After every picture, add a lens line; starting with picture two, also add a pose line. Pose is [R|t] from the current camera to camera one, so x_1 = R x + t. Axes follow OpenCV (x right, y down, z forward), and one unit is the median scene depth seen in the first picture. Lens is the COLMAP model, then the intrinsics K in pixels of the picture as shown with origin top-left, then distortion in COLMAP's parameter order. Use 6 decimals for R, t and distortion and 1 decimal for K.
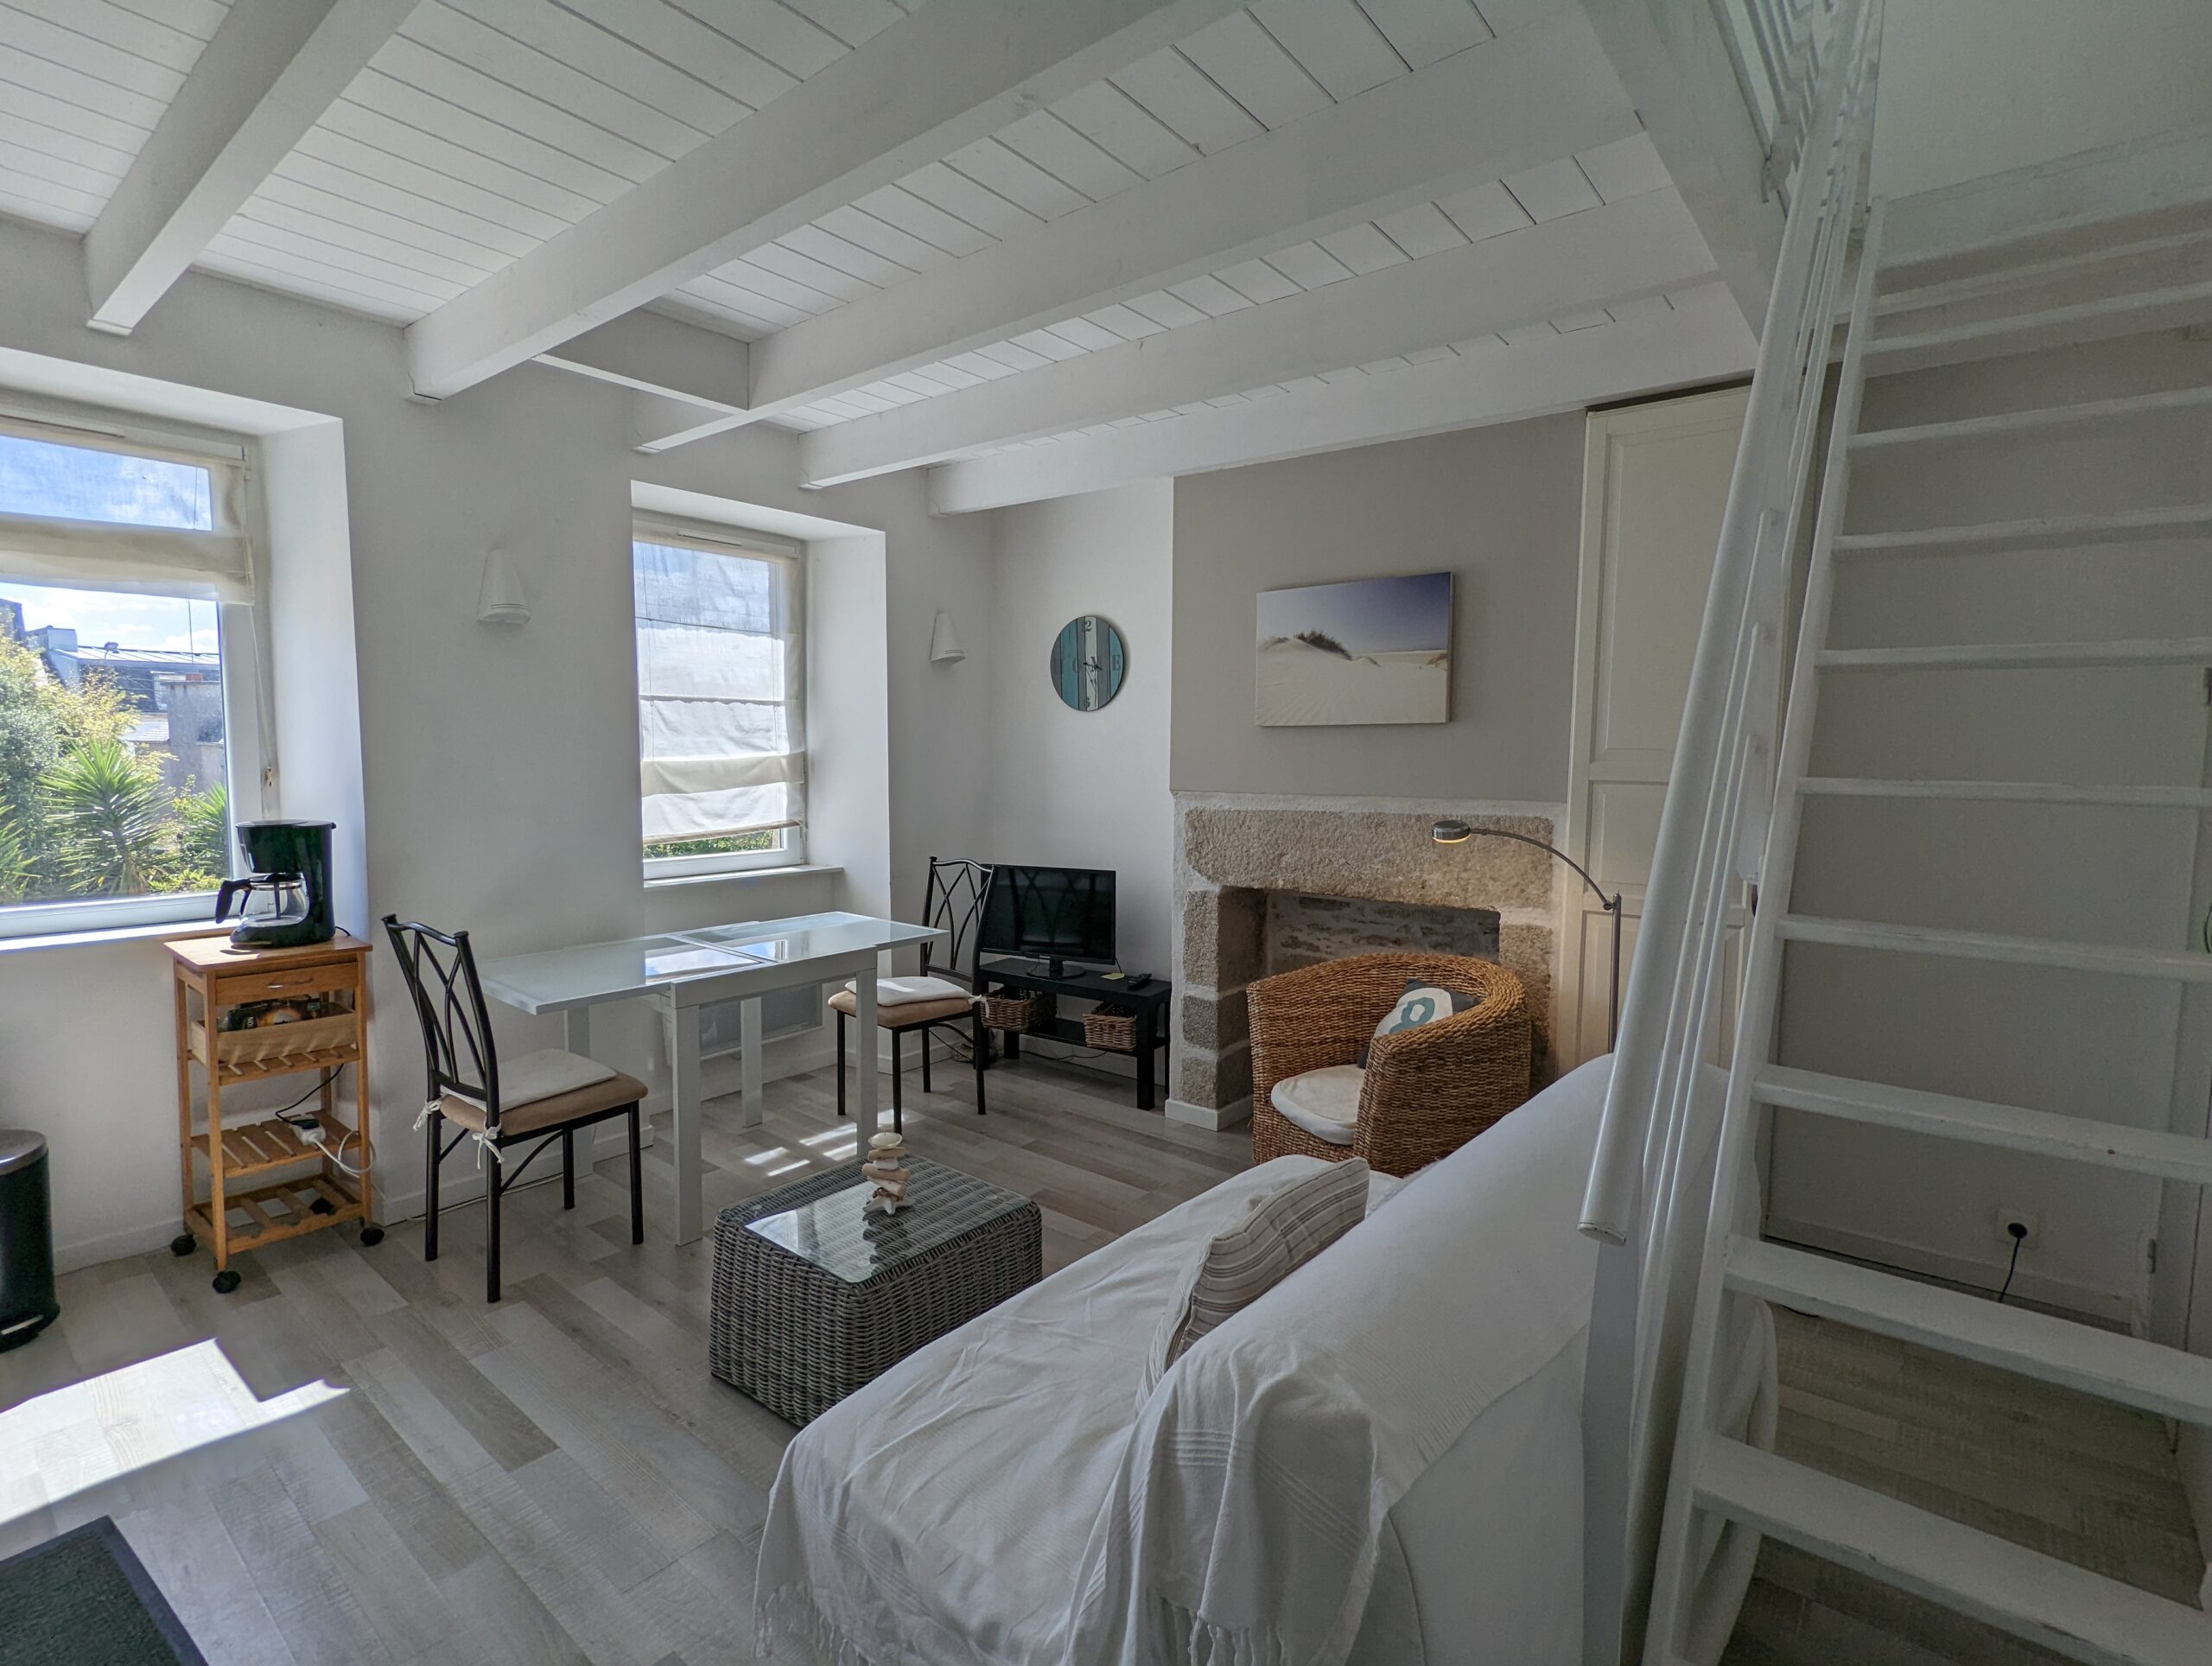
lens RADIAL K [[1045.5, 0, 1086.6], [0, 1045.5, 835.6], [0, 0, 1]] dist [-0.002342, 0.000188]
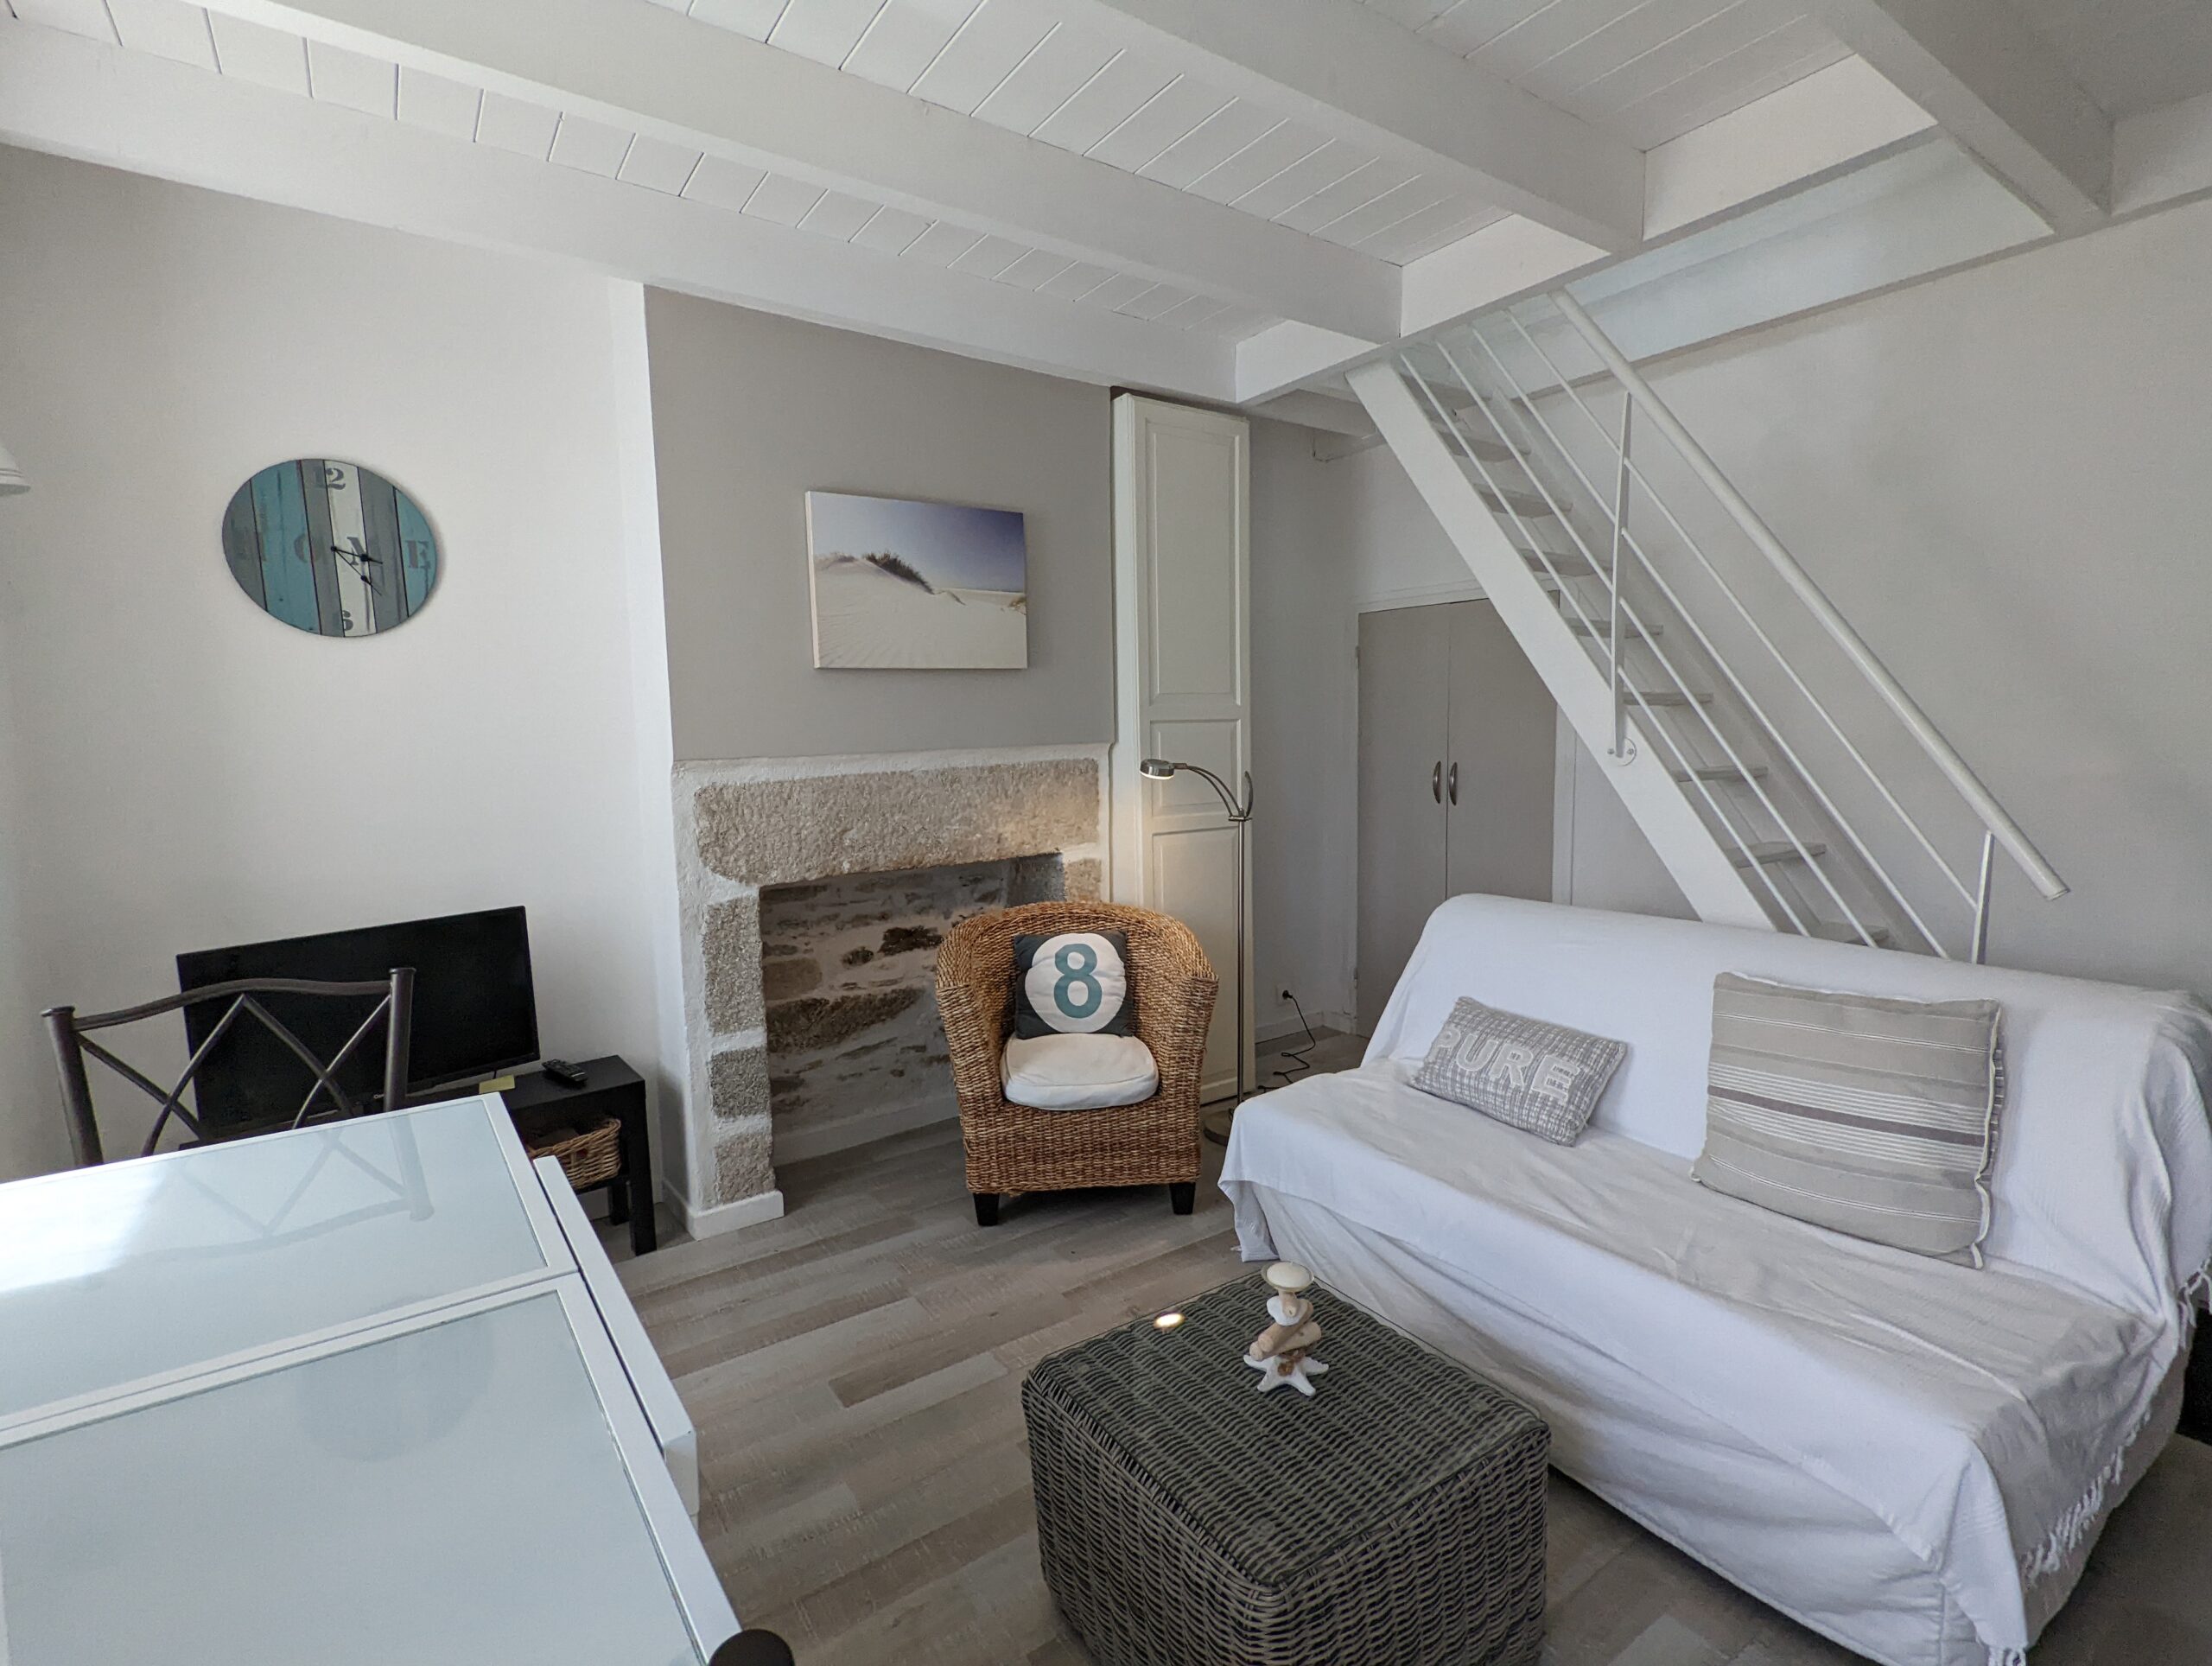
lens RADIAL K [[1045.5, 0, 1106.9], [0, 1045.5, 831.7], [0, 0, 1]] dist [-0.002342, 0.000188]
pose [[0.278357, -0.115479, 0.953510, -0.523530], [0.103472, 0.990574, 0.089762, -0.032625], [-0.954888, 0.073676, 0.287682, 0.586867]]
